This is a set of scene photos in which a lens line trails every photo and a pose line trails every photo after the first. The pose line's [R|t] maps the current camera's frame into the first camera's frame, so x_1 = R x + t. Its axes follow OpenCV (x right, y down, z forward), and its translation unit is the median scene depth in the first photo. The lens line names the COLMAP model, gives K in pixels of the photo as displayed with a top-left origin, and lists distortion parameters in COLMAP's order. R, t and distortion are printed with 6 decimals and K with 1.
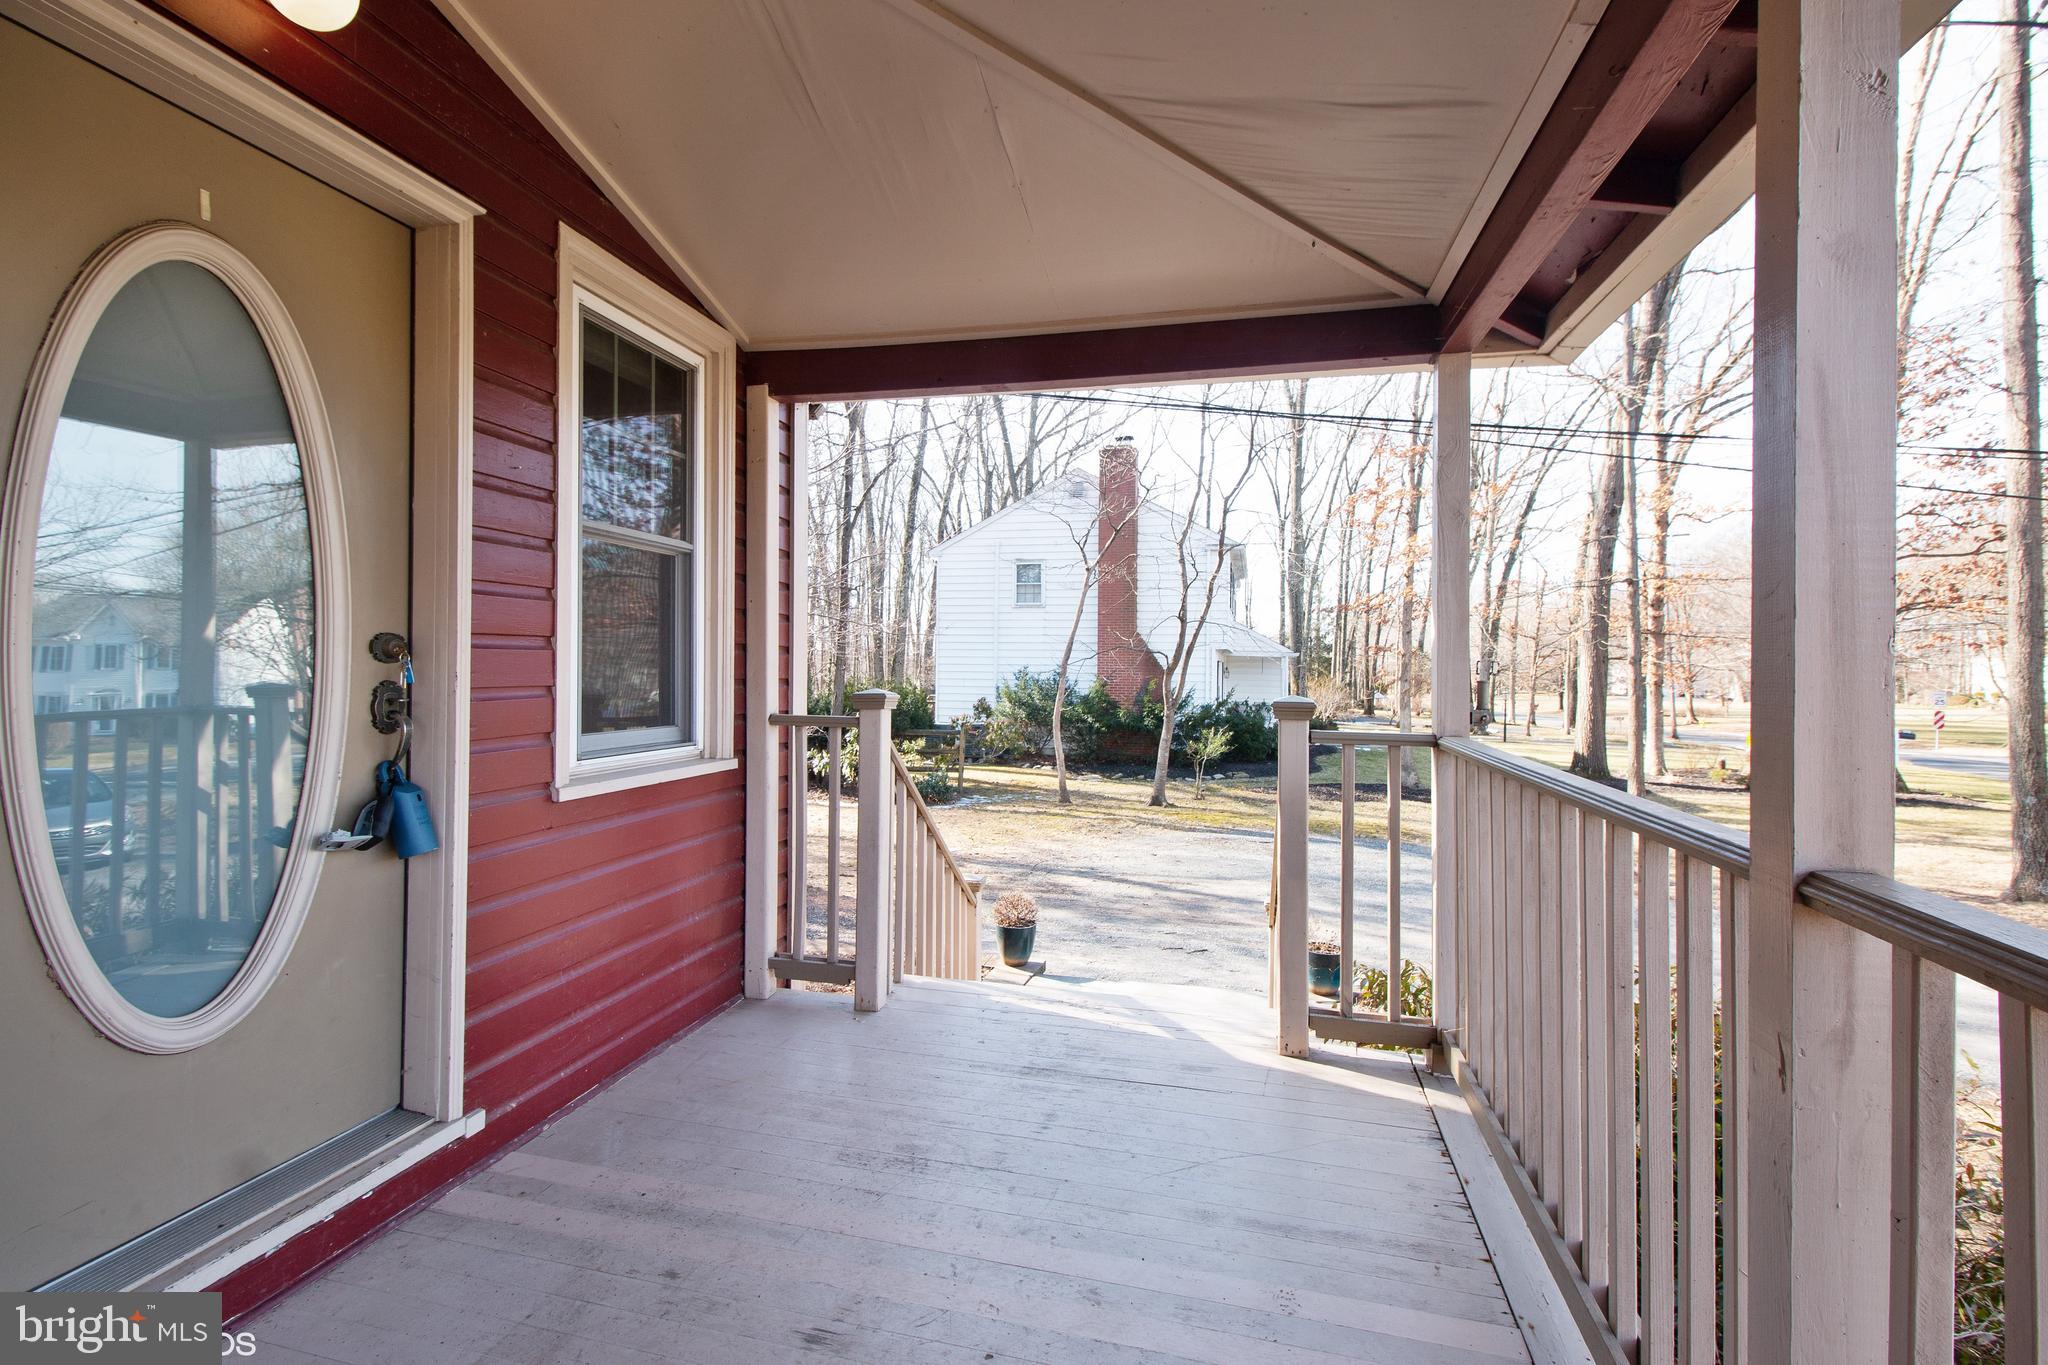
lens RADIAL K [[956.5, 0, 1025.1], [0, 956.5, 659.8], [0, 0, 1]] dist [0.029825, -0.010511]
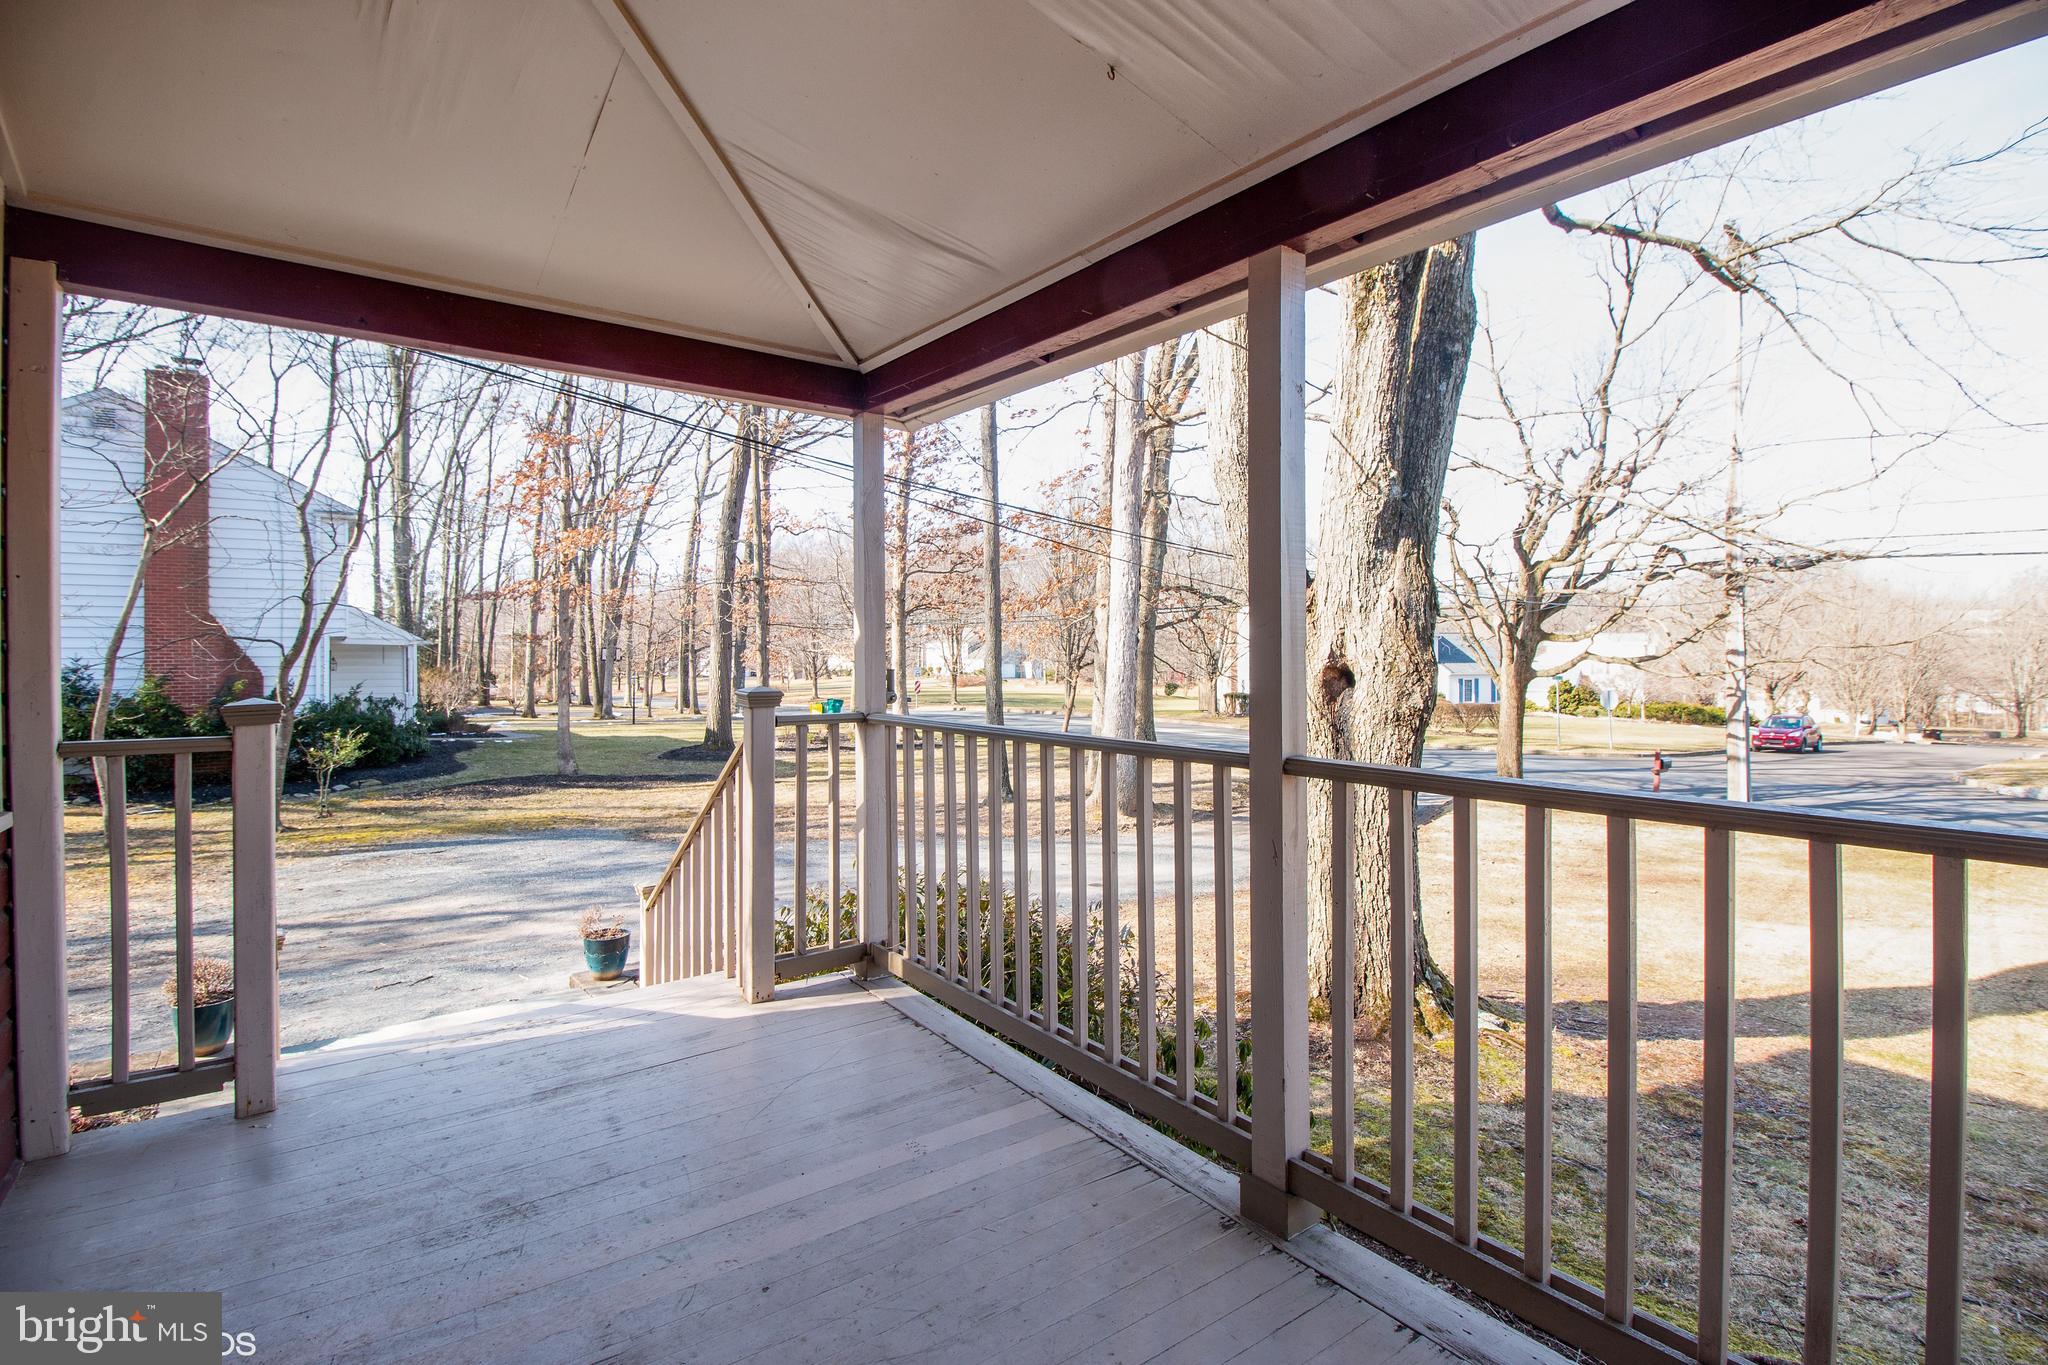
lens RADIAL K [[949.7, 0, 1013.3], [0, 949.7, 660.1], [0, 0, 1]] dist [0.019804, -0.011860]
pose [[0.647194, -0.016907, 0.762138, -0.319759], [0.005676, 0.999833, 0.017360, -0.010830], [-0.762304, -0.006909, 0.647182, 0.033991]]
